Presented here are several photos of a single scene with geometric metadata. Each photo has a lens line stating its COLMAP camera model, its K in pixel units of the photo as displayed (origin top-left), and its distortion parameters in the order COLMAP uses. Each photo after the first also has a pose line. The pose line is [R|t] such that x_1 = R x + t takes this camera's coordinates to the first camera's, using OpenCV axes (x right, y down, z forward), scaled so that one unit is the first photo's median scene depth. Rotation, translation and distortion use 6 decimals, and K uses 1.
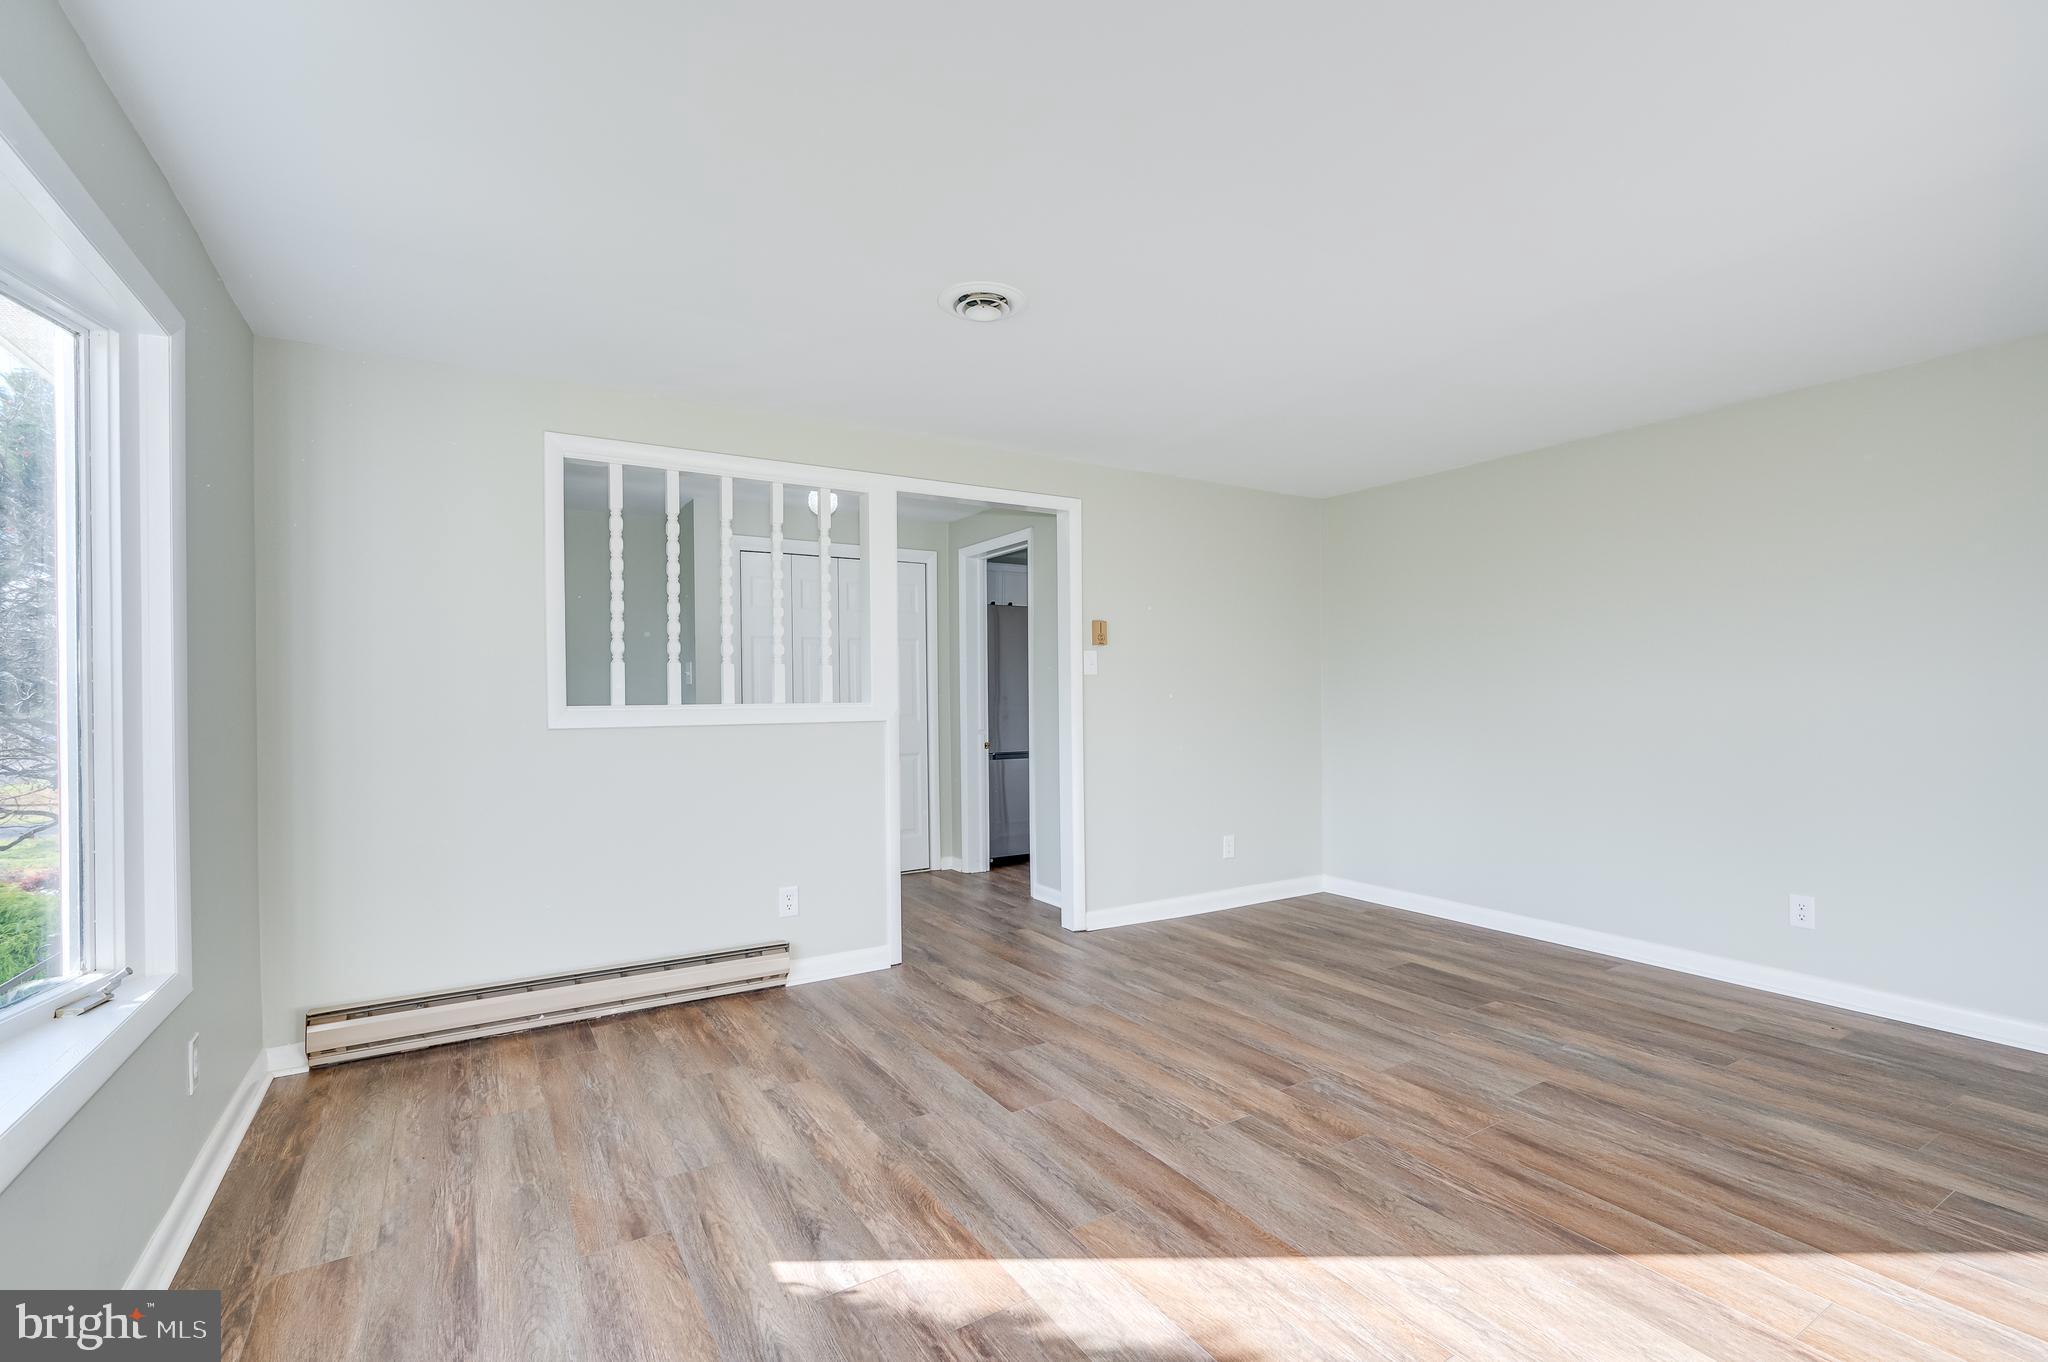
lens RADIAL K [[911.4, 0, 1023.2], [0, 911.4, 690.5], [0, 0, 1]] dist [0.003001, -0.003895]
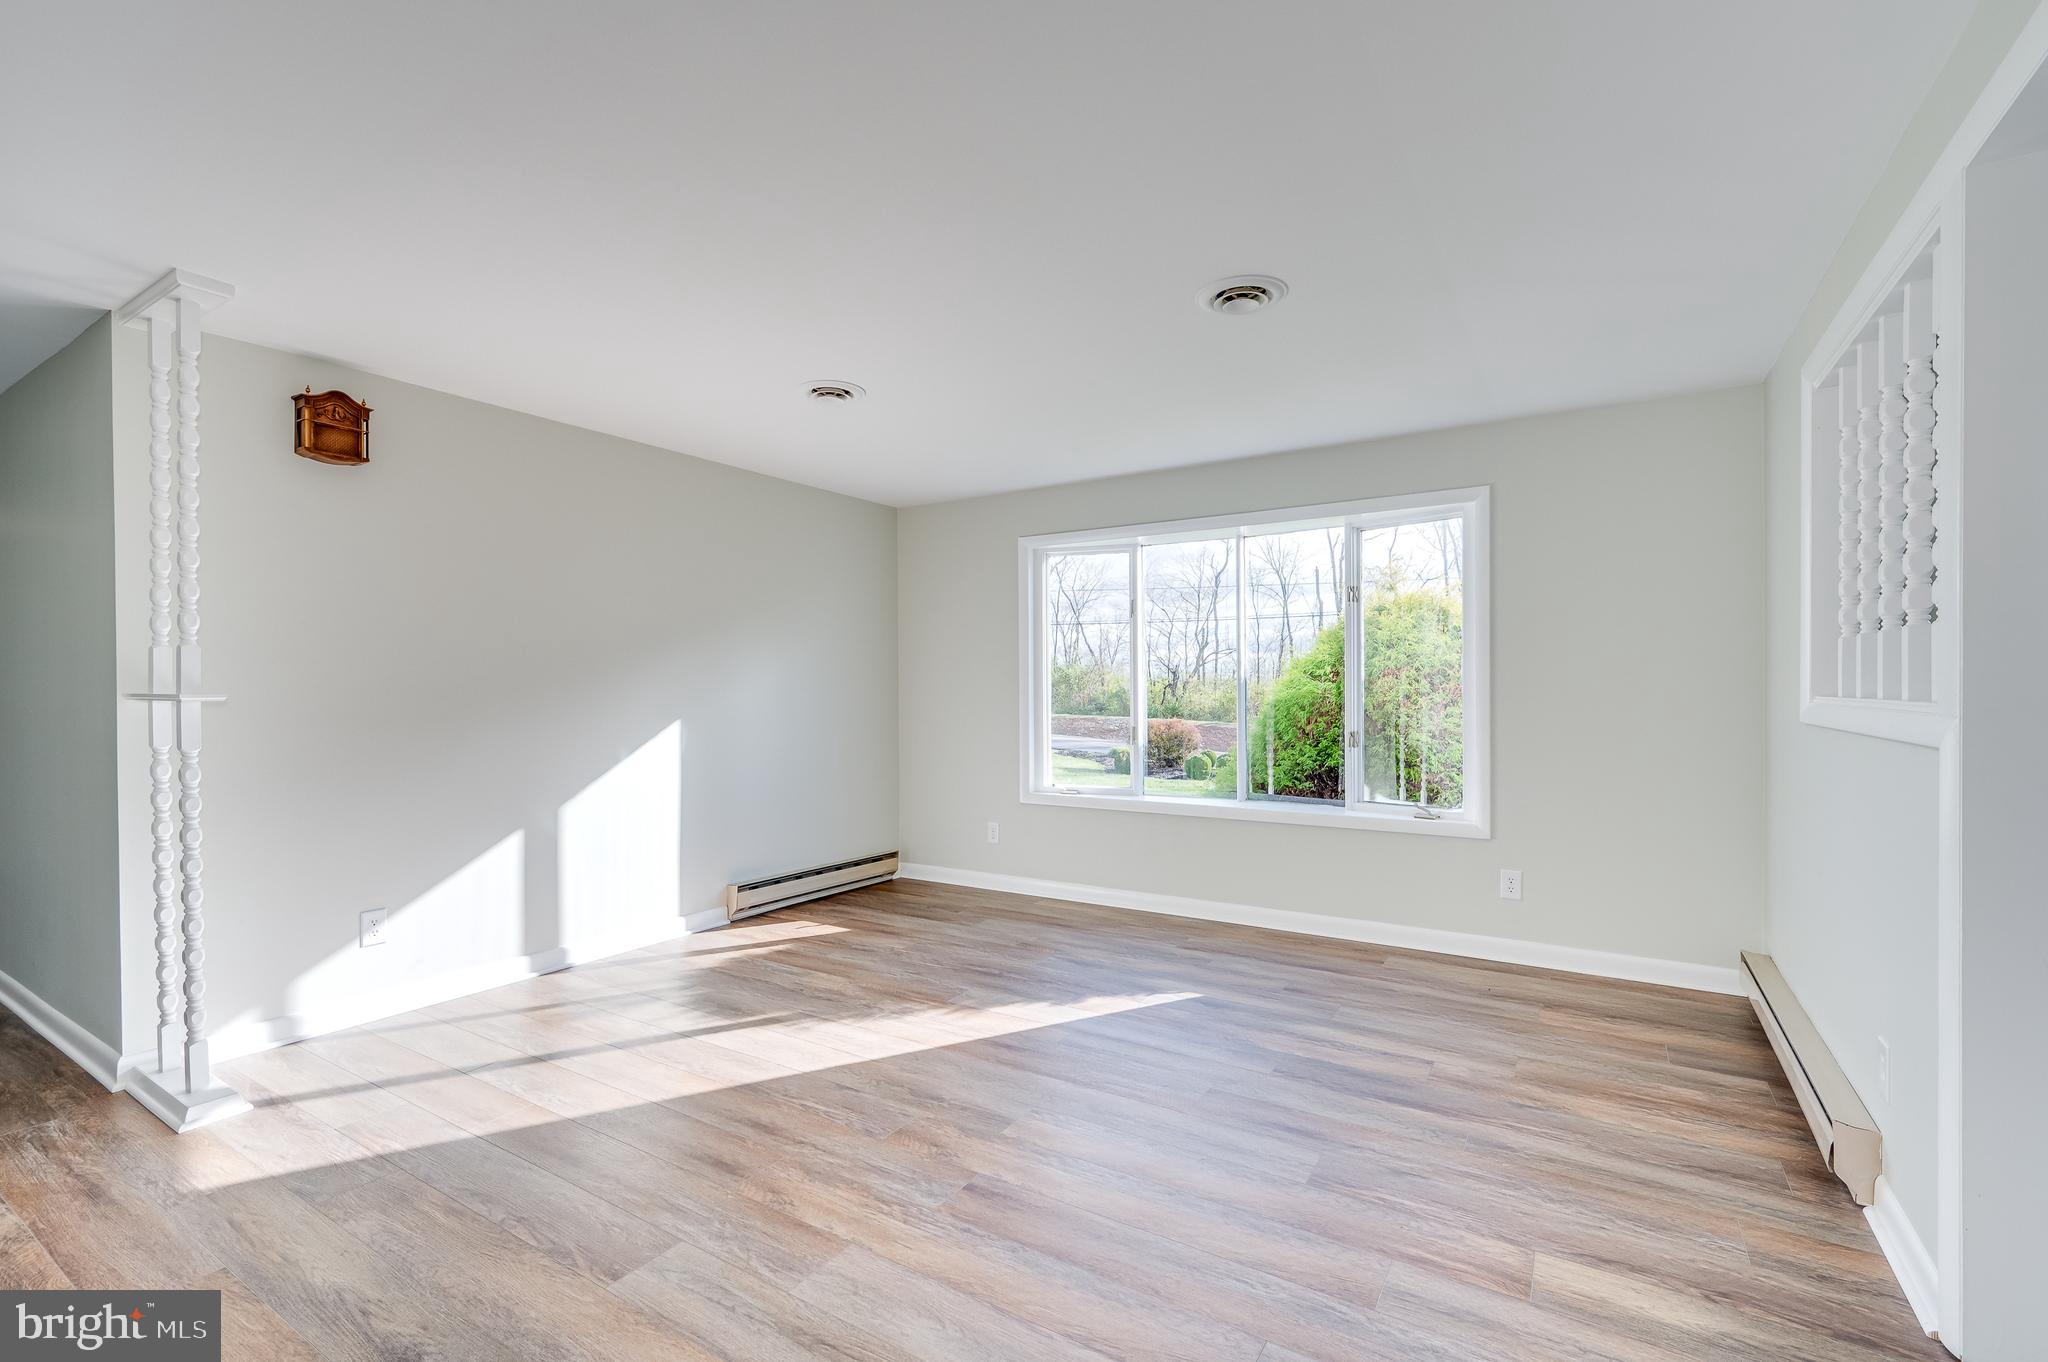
lens RADIAL K [[893.0, 0, 1056.6], [0, 893.0, 695.5], [0, 0, 1]] dist [0.001682, -0.001563]
pose [[-0.882315, 0.016358, -0.470376, 0.552821], [0.012593, 0.999859, 0.011150, -0.001721], [0.470491, 0.003915, -0.882396, 1.628739]]
